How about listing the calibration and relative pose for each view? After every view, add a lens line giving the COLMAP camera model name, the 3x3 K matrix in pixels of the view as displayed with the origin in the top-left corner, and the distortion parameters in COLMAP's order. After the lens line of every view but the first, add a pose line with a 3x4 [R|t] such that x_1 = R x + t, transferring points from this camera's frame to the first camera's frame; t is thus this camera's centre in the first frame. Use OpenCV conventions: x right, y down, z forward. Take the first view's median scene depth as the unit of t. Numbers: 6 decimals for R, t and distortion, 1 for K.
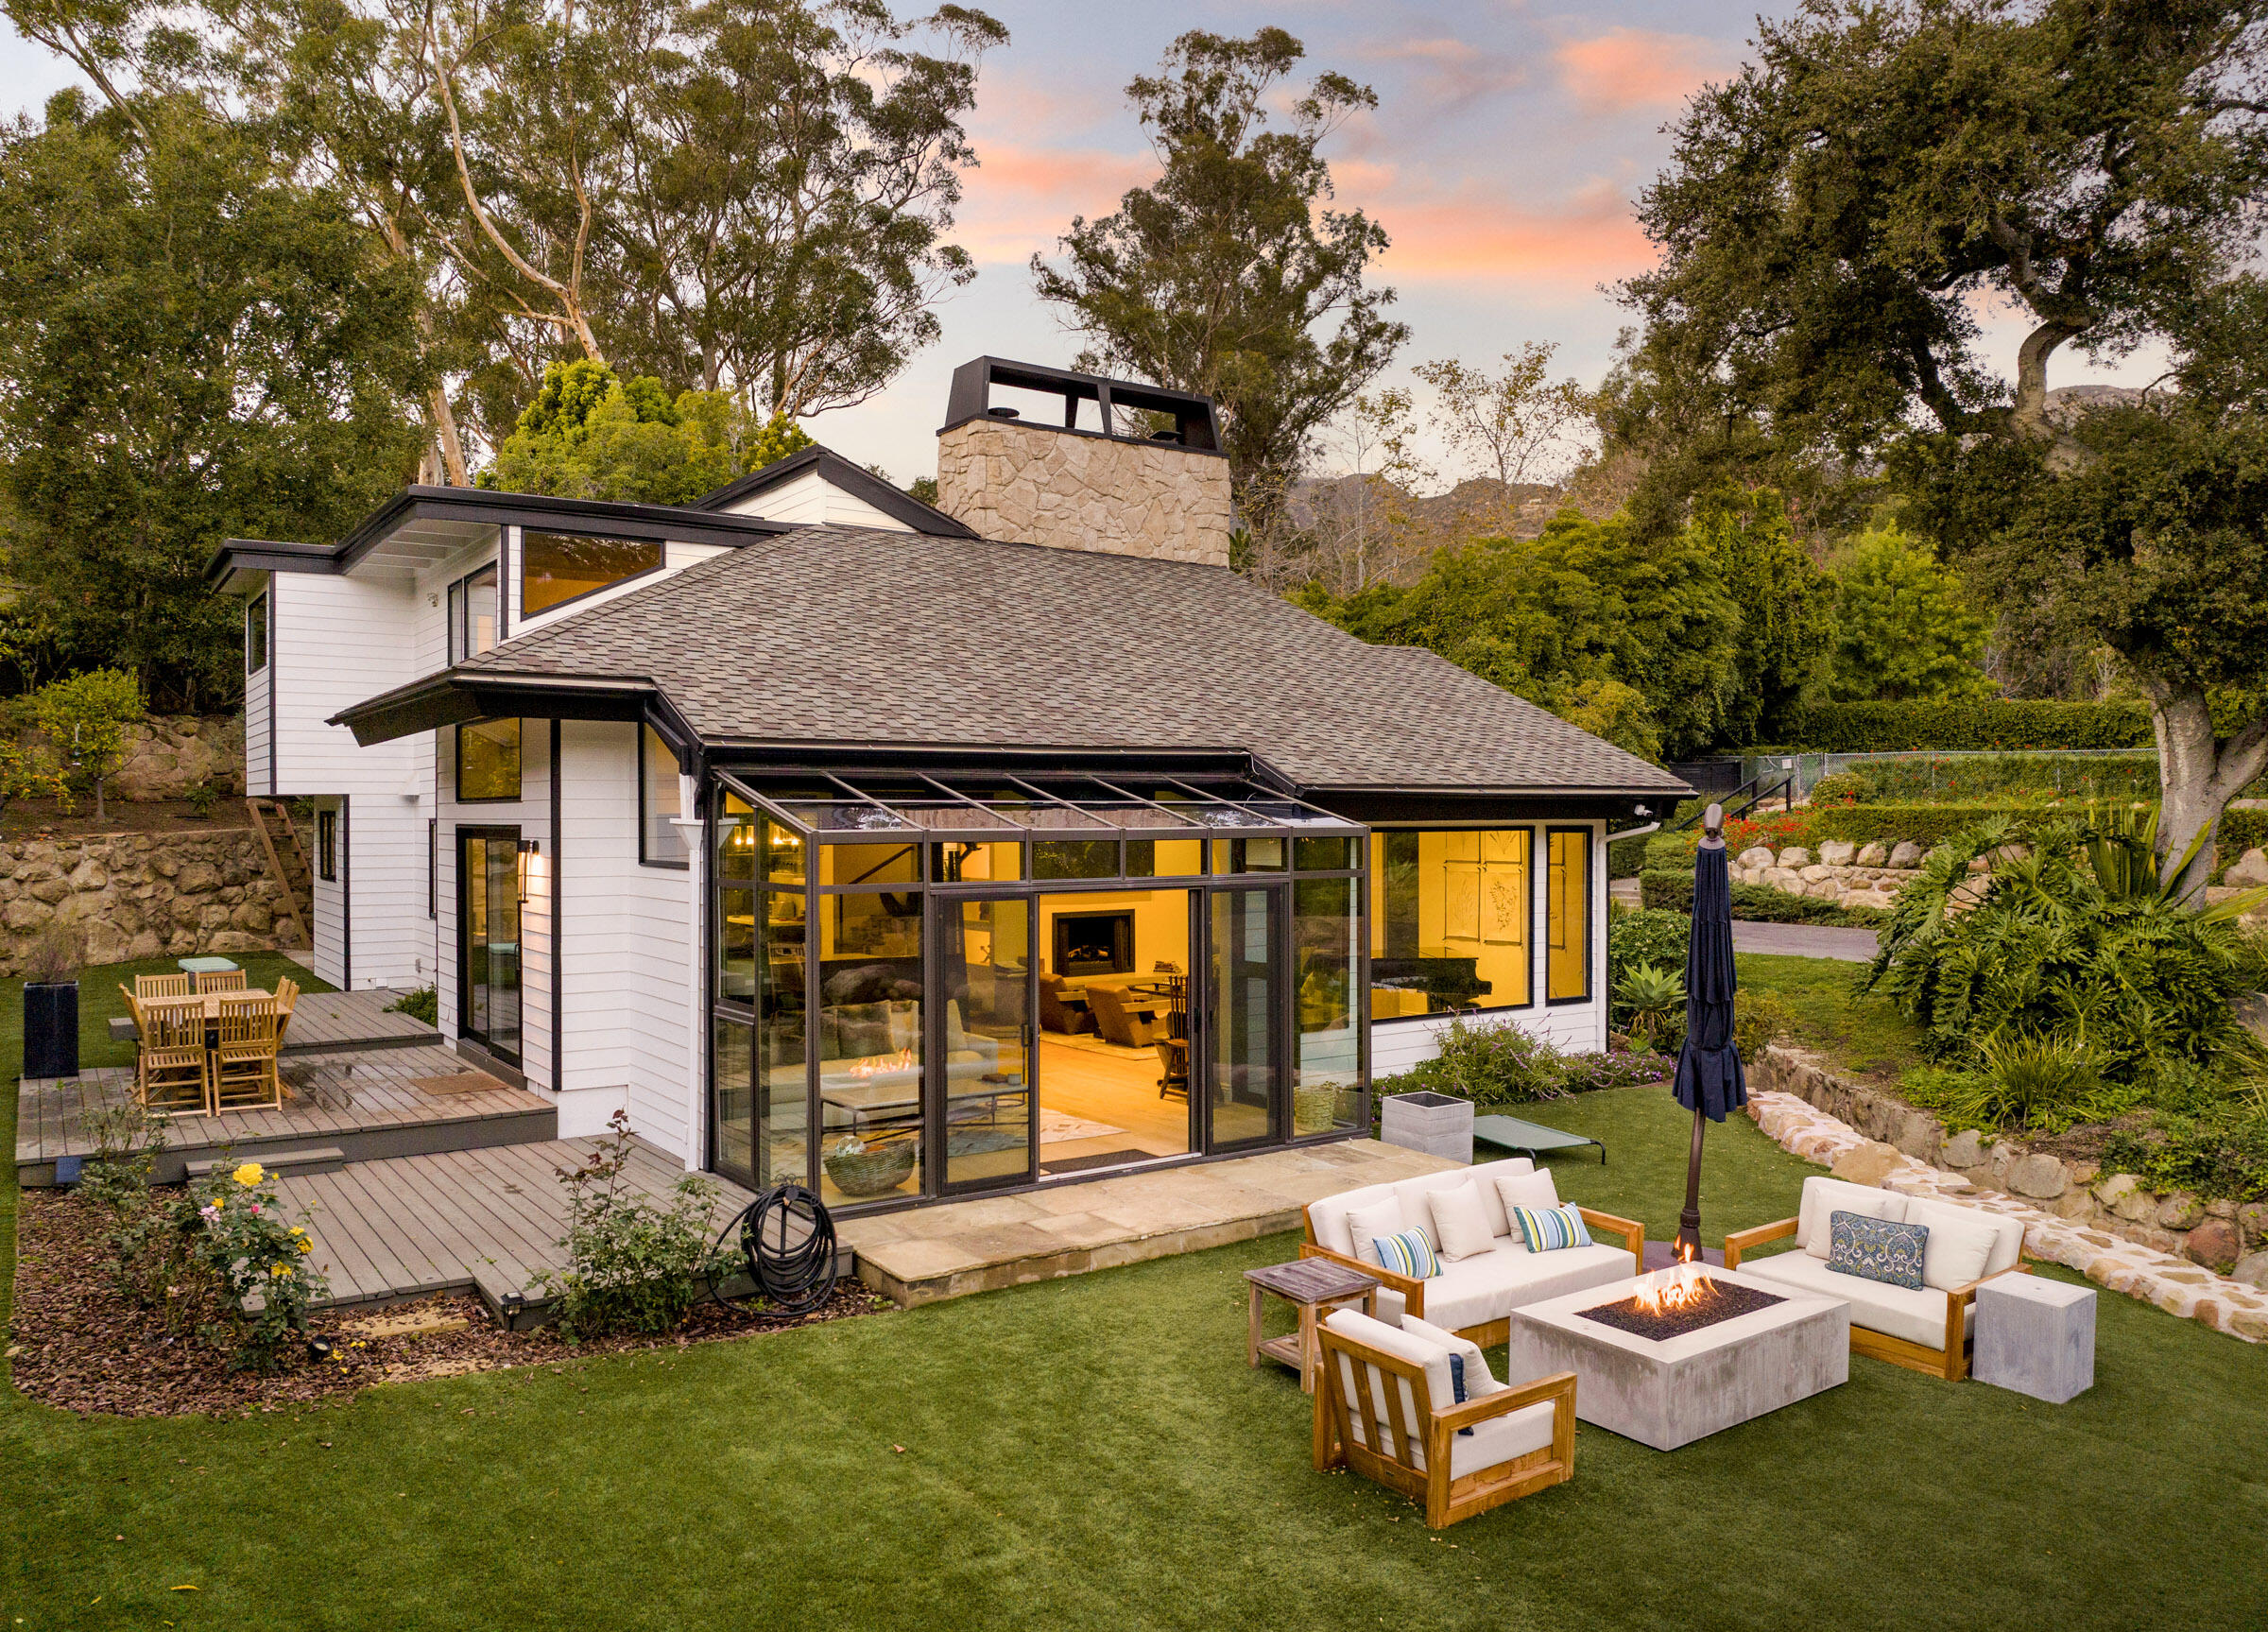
lens RADIAL K [[1552.0, 0, 1145.3], [0, 1552.0, 849.6], [0, 0, 1]] dist [-0.028682, 0.010595]
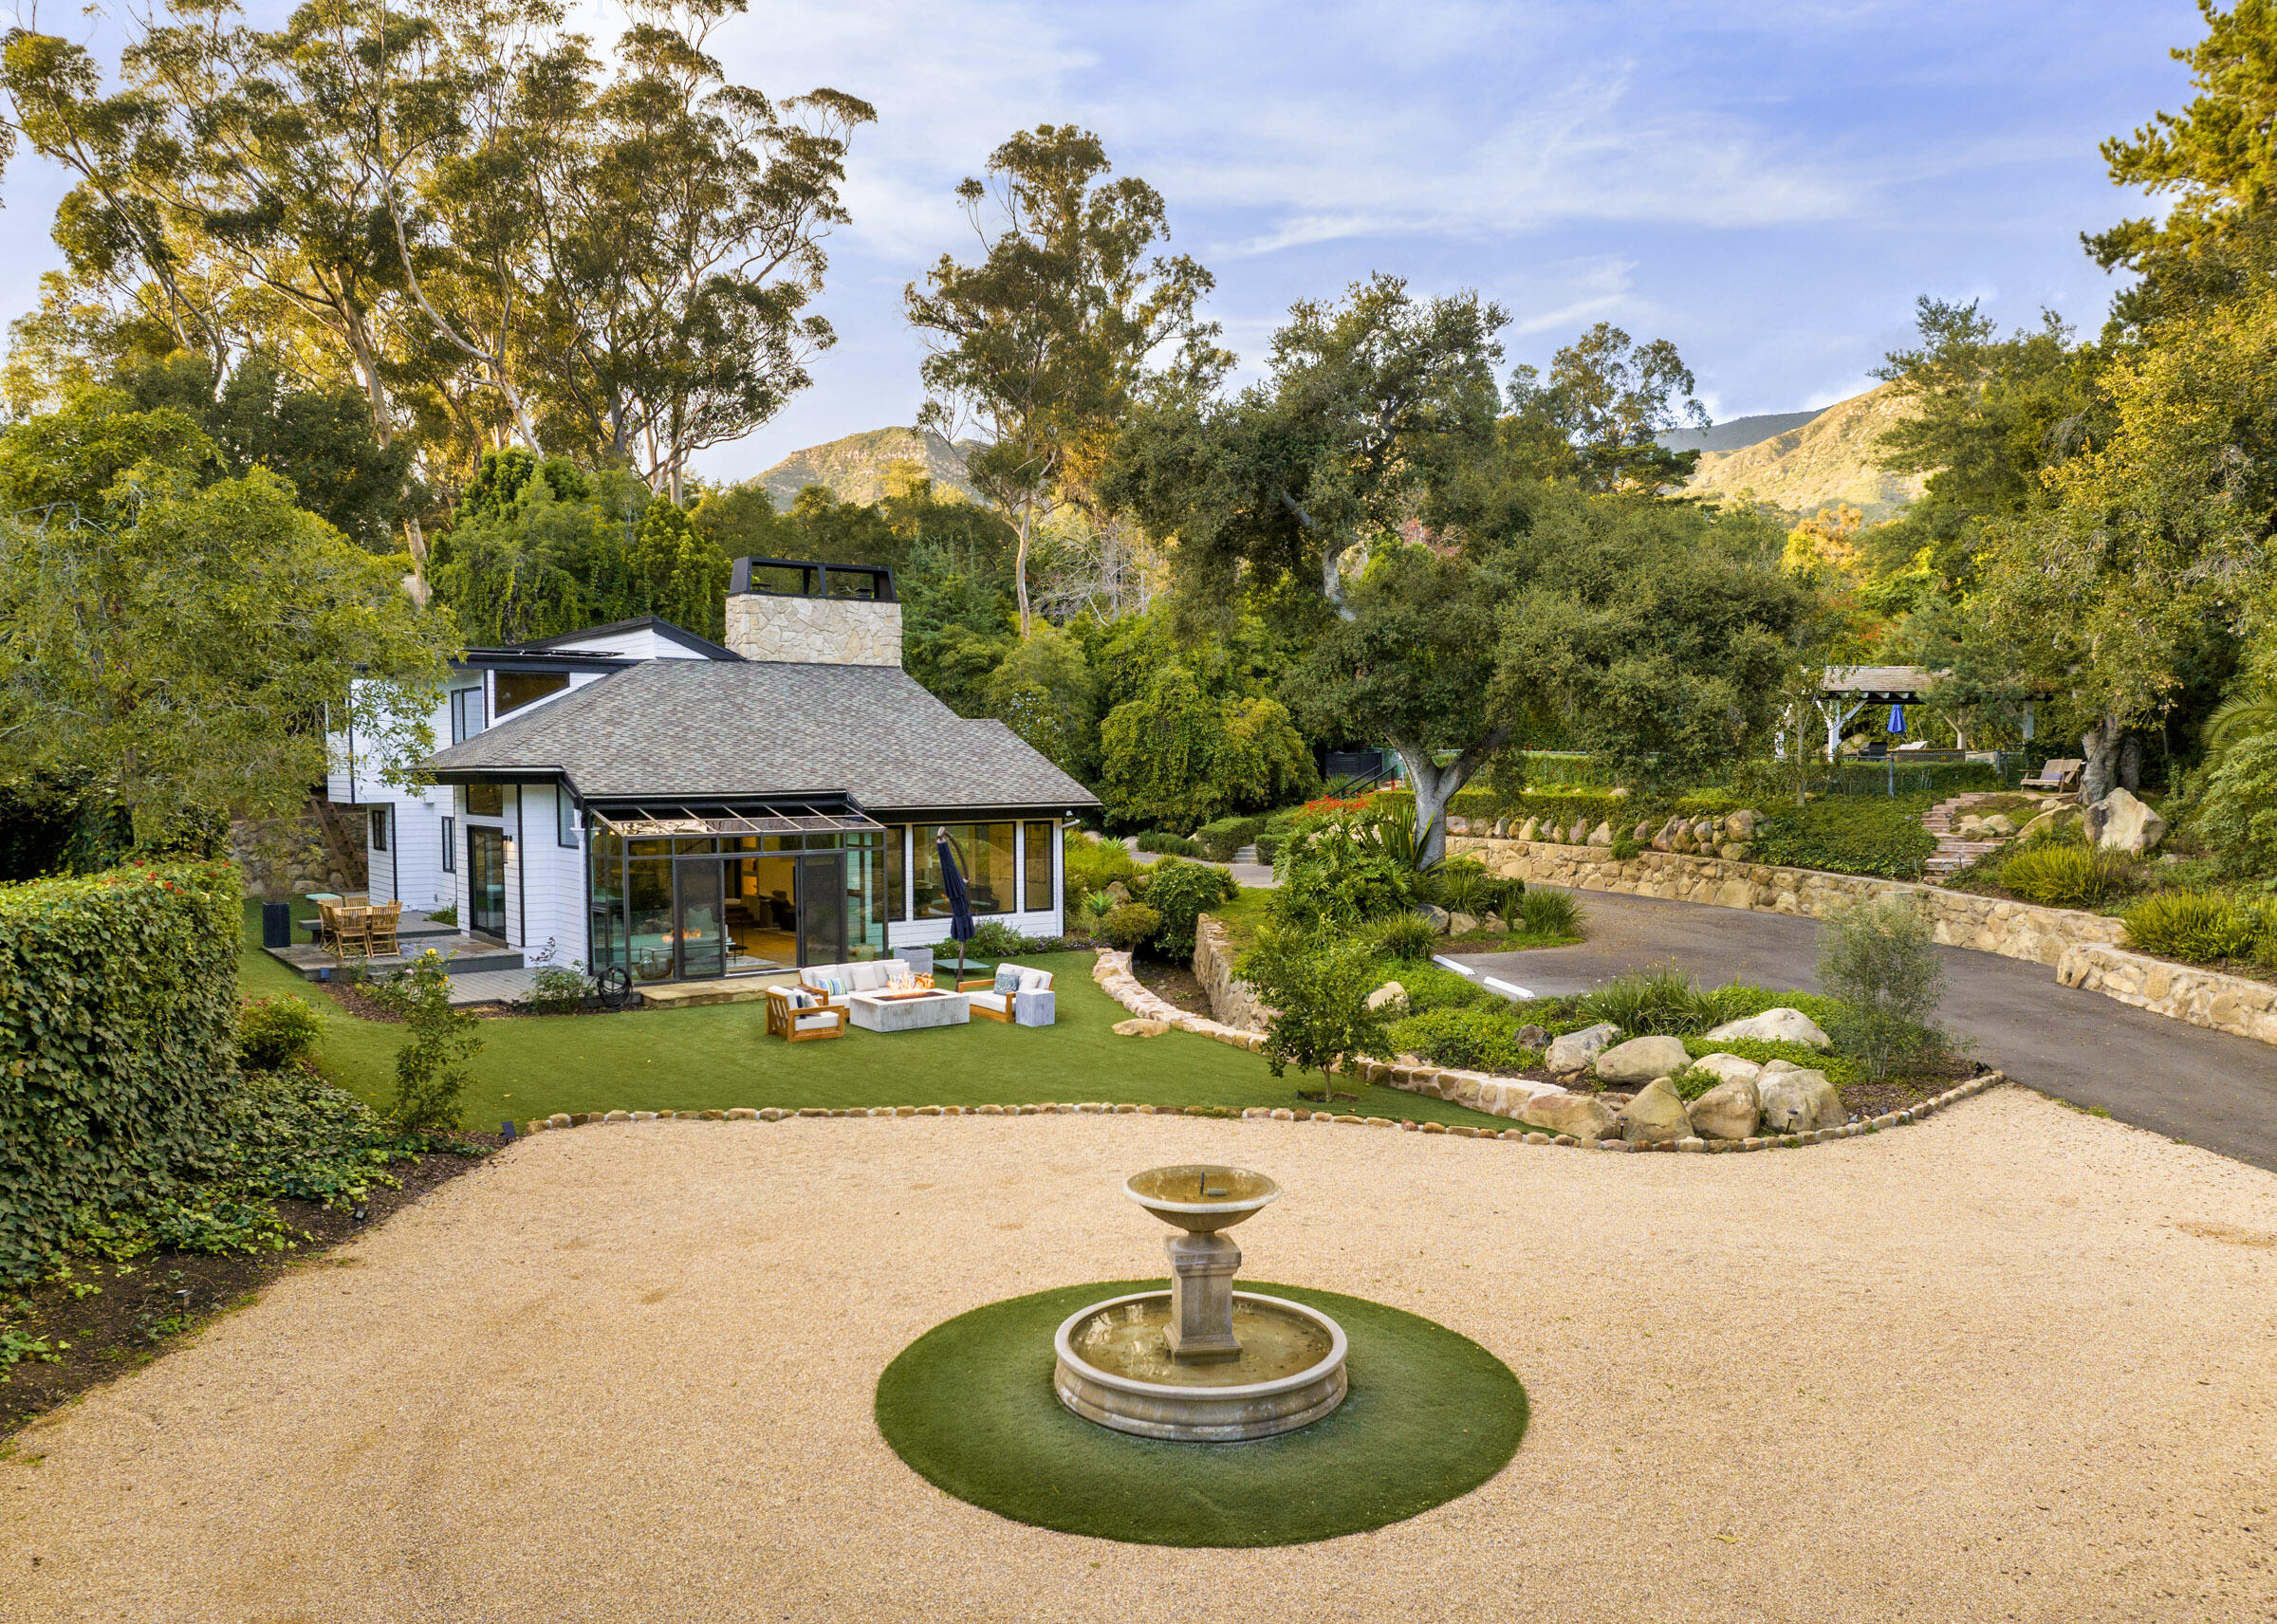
lens RADIAL K [[1558.0, 0, 1143.4], [0, 1558.0, 849.6], [0, 0, 1]] dist [-0.028682, 0.010595]
pose [[0.999161, -0.005996, 0.040515, 0.277745], [0.004767, 0.999527, 0.030367, -0.032282], [-0.040678, -0.030148, 0.998717, -0.828389]]
